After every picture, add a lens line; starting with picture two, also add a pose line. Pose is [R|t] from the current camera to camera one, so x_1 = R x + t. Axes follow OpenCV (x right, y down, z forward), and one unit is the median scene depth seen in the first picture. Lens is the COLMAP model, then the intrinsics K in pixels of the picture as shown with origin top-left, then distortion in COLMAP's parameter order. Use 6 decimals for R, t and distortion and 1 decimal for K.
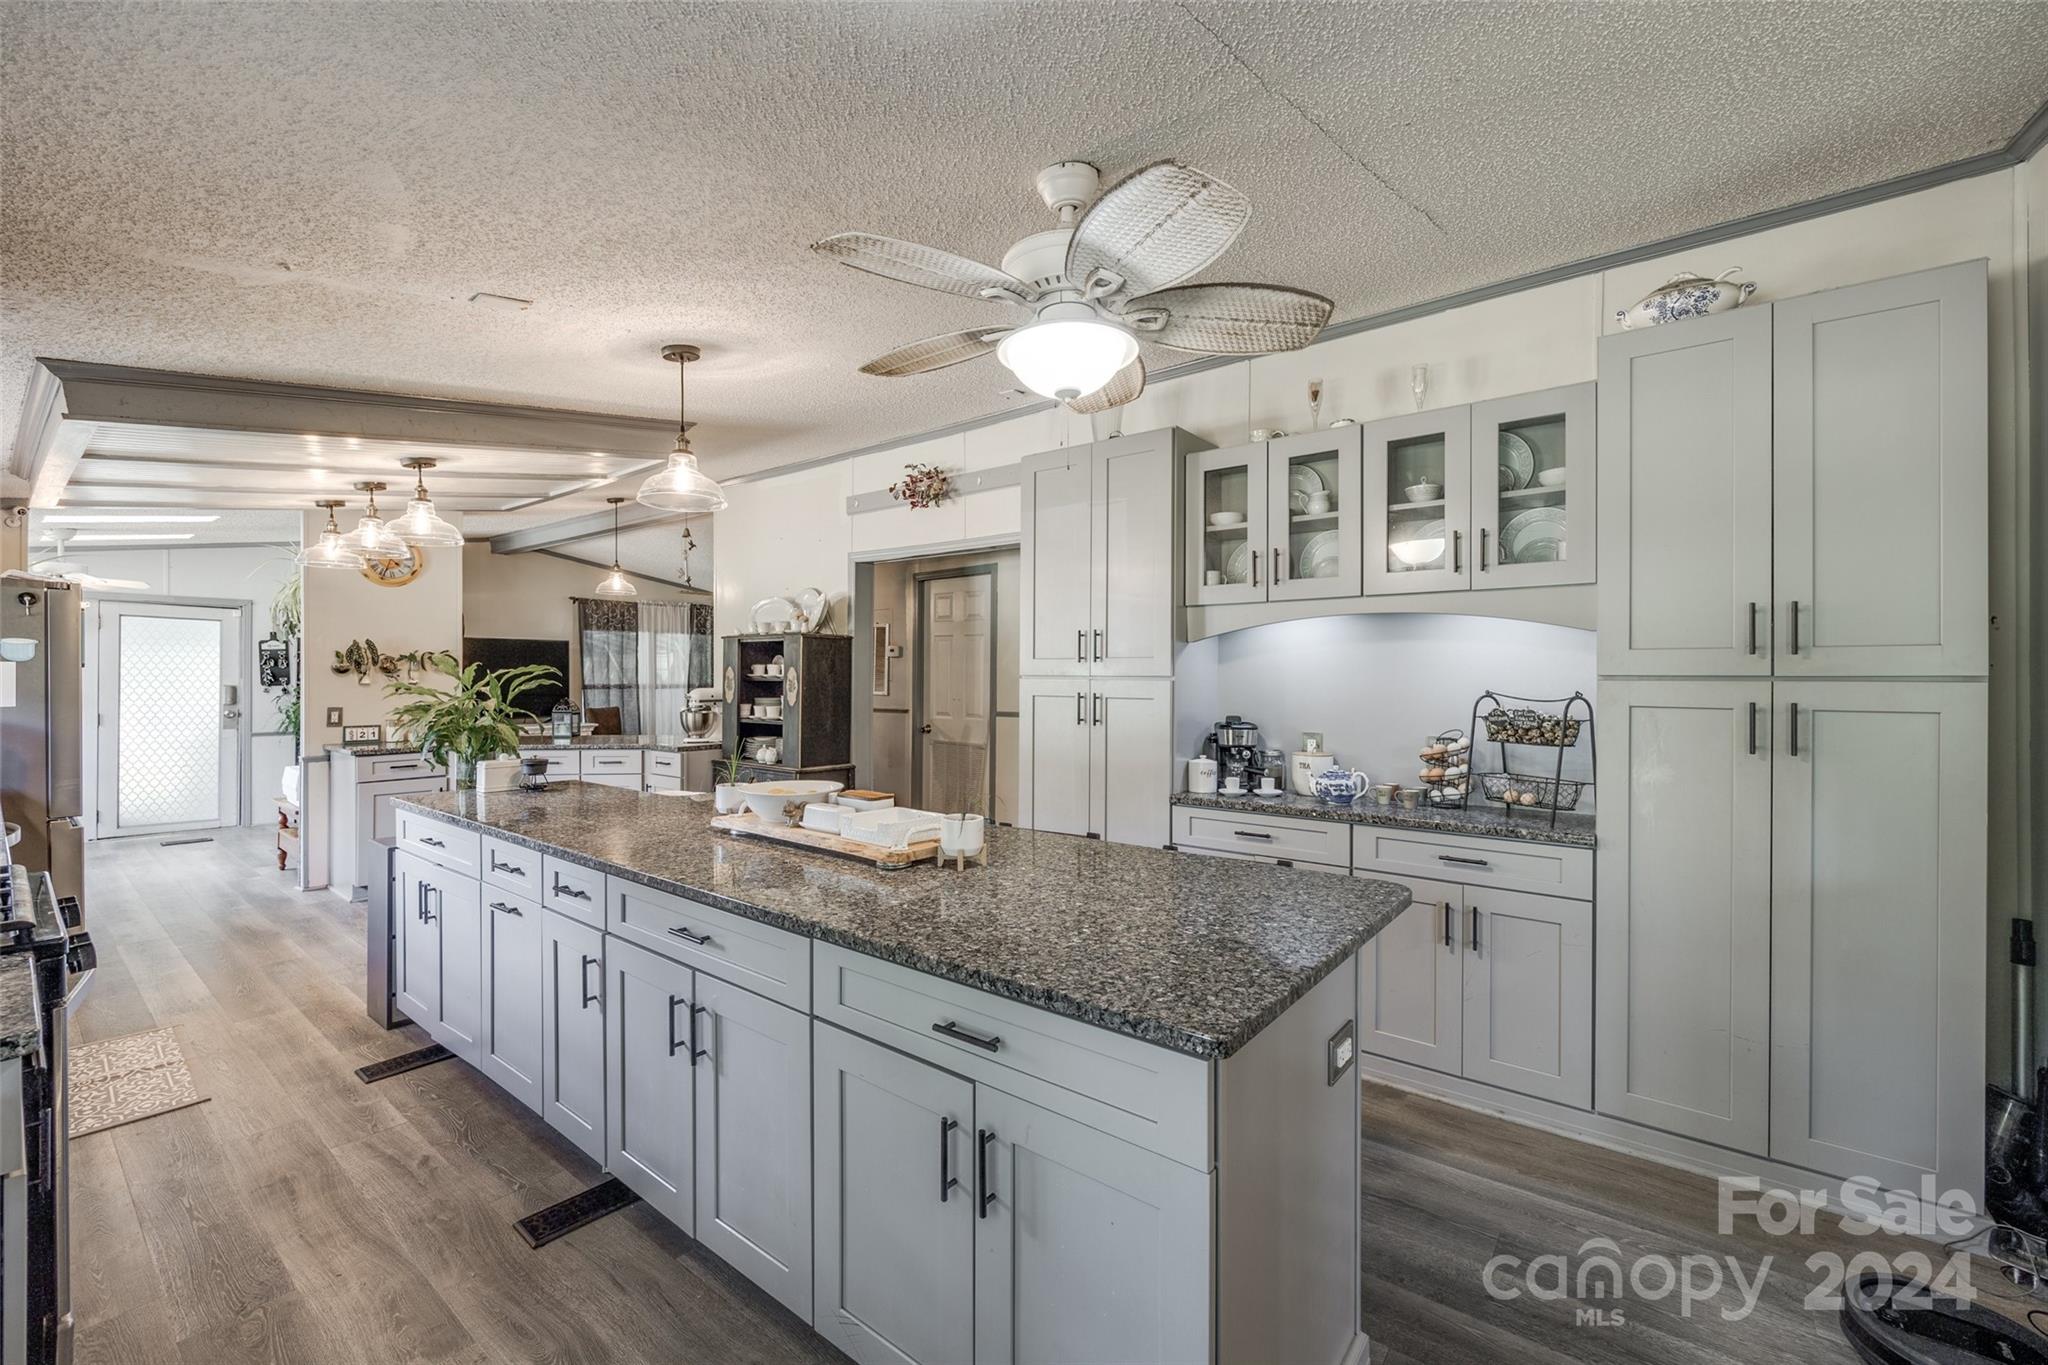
lens RADIAL K [[826.8, 0, 1023.8], [0, 826.8, 676.9], [0, 0, 1]] dist [-0.003583, -0.000030]
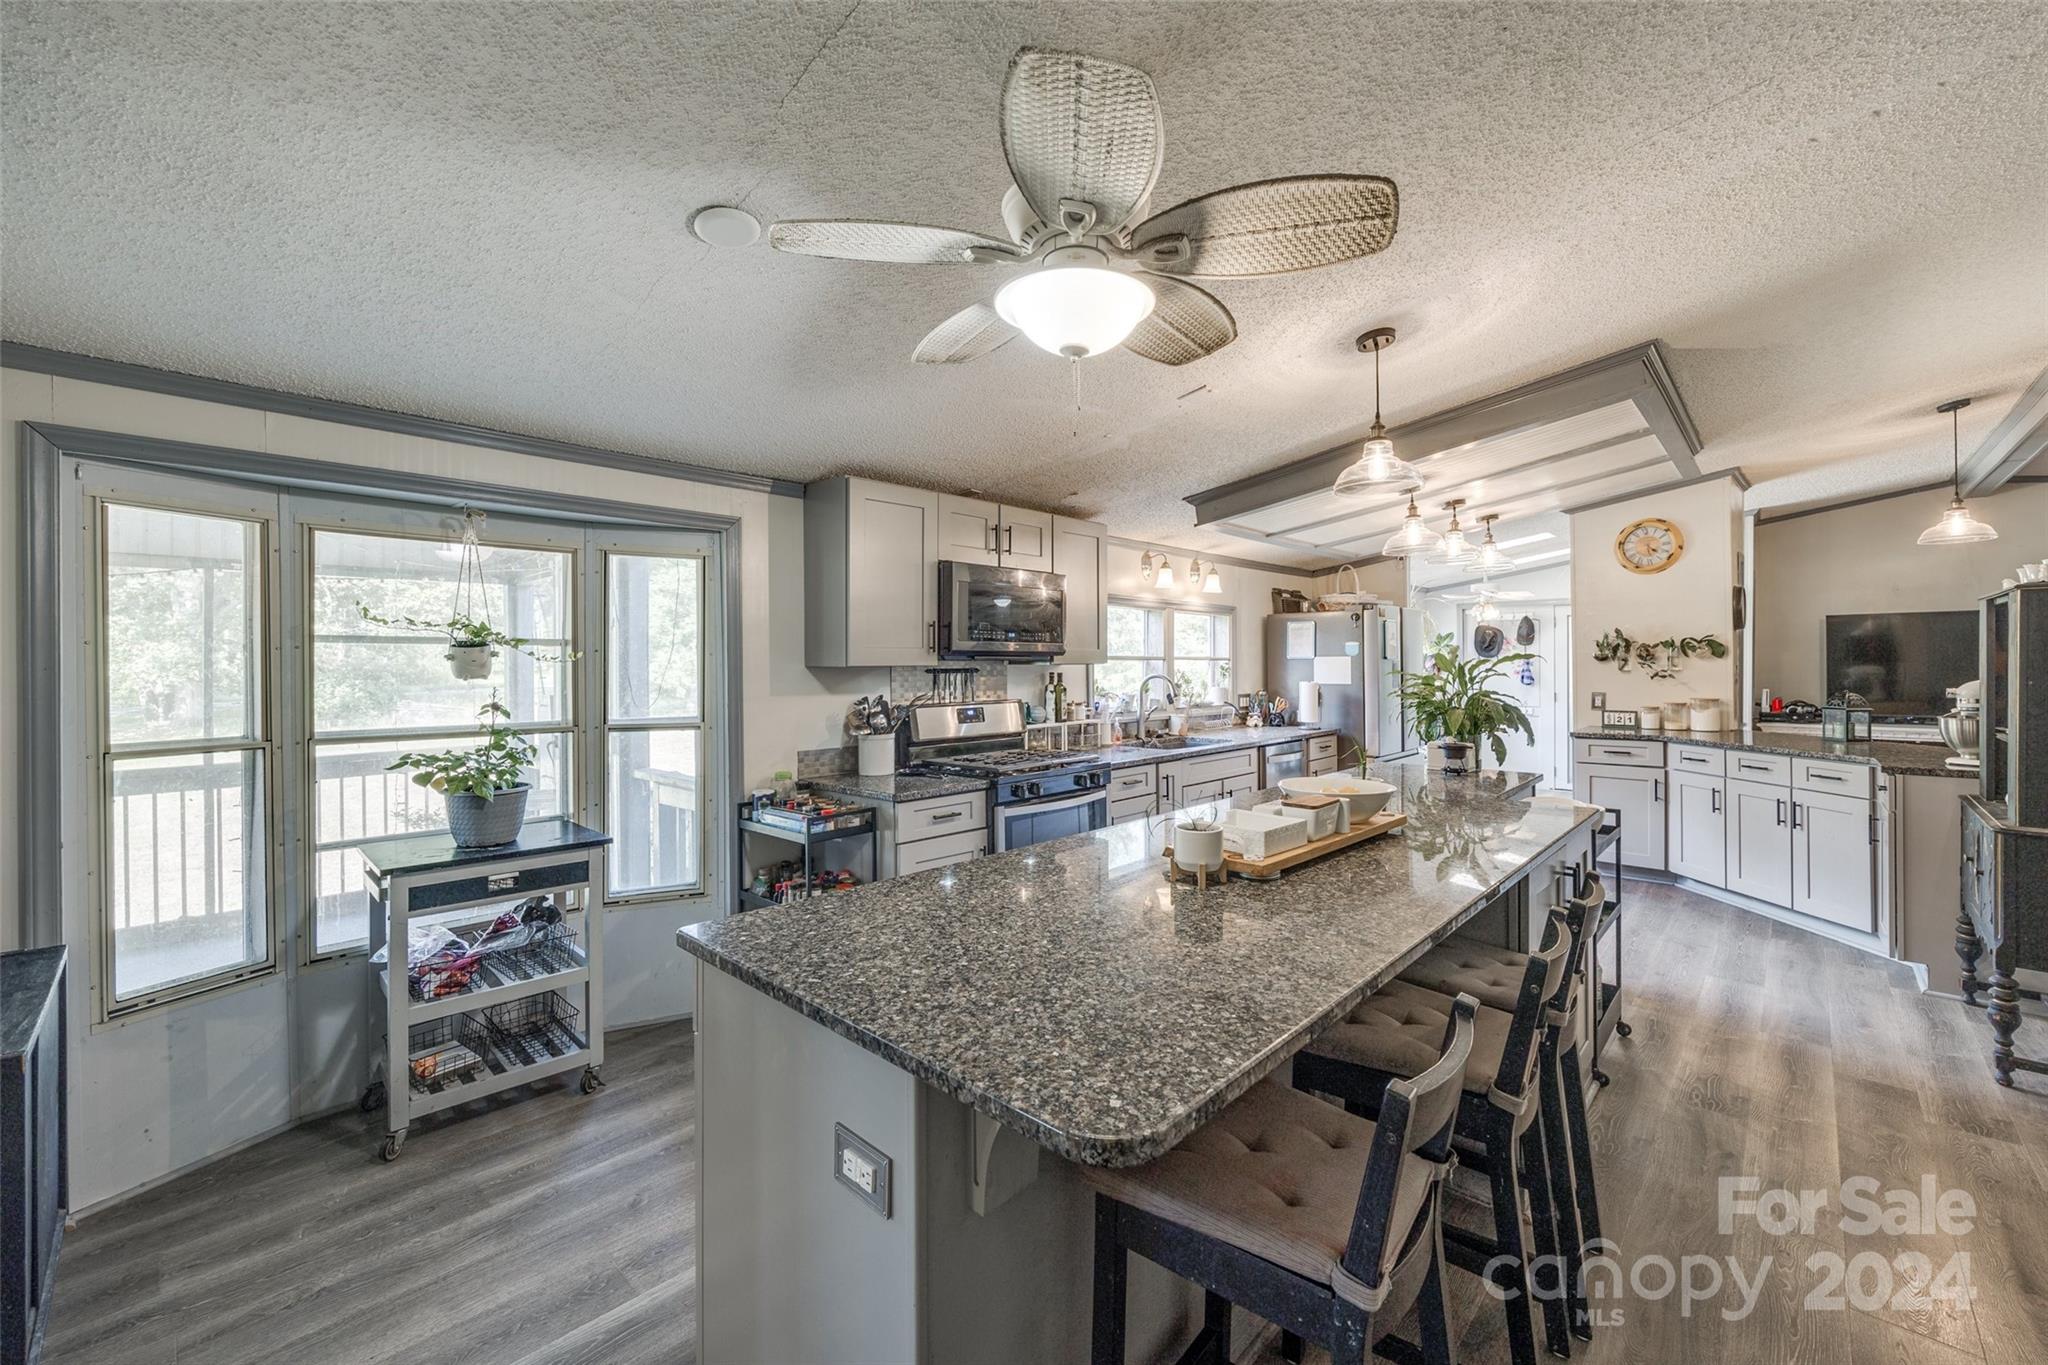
lens RADIAL K [[811.6, 0, 1009.0], [0, 811.6, 670.1], [0, 0, 1]] dist [0.000803, 0.000059]
pose [[-0.095083, 0.007640, -0.995440, 0.303694], [0.002141, 0.999970, 0.007471, -0.001878], [0.995467, -0.001421, -0.095097, 0.330769]]
